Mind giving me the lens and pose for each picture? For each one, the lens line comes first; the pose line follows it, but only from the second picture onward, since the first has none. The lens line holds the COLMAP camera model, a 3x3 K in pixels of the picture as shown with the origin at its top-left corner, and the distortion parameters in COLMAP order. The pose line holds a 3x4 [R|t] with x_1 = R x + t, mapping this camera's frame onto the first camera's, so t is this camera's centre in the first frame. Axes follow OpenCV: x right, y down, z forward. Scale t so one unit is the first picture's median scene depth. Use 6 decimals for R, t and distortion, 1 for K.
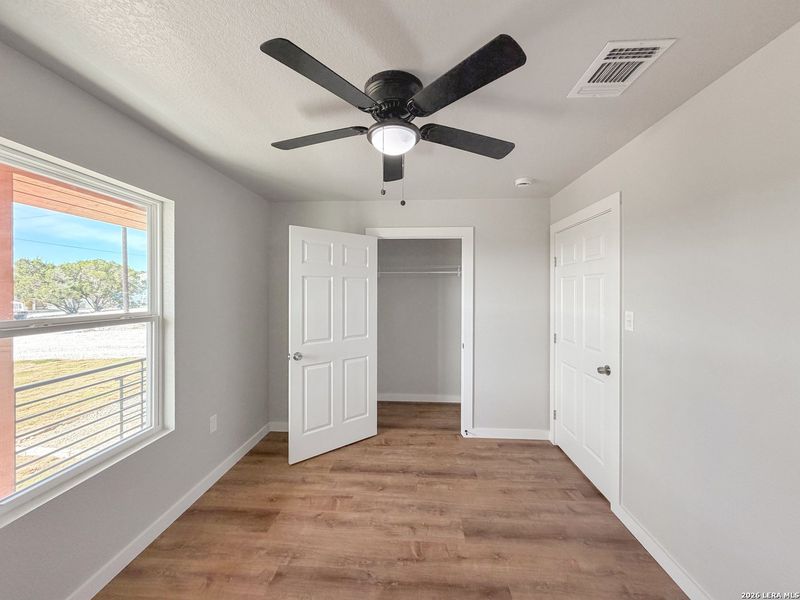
lens RADIAL K [[320.2, 0, 396.8], [0, 320.2, 293.8], [0, 0, 1]] dist [-0.000243, 0.000158]
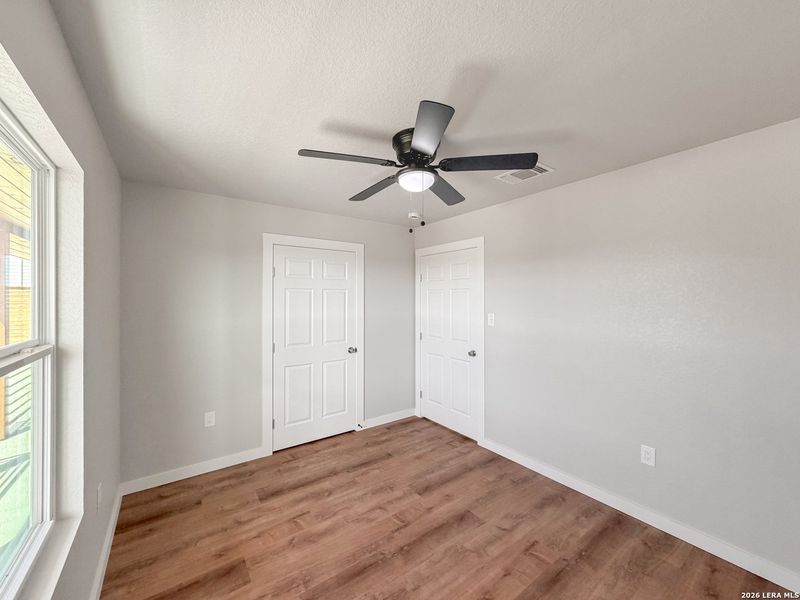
lens RADIAL K [[319.4, 0, 396.5], [0, 319.4, 300.4], [0, 0, 1]] dist [0.000417, 0.000050]
pose [[0.773327, -0.007174, 0.633967, -0.571314], [0.008080, 0.999966, 0.001460, -0.014387], [-0.633956, 0.003993, 0.773359, 0.069294]]
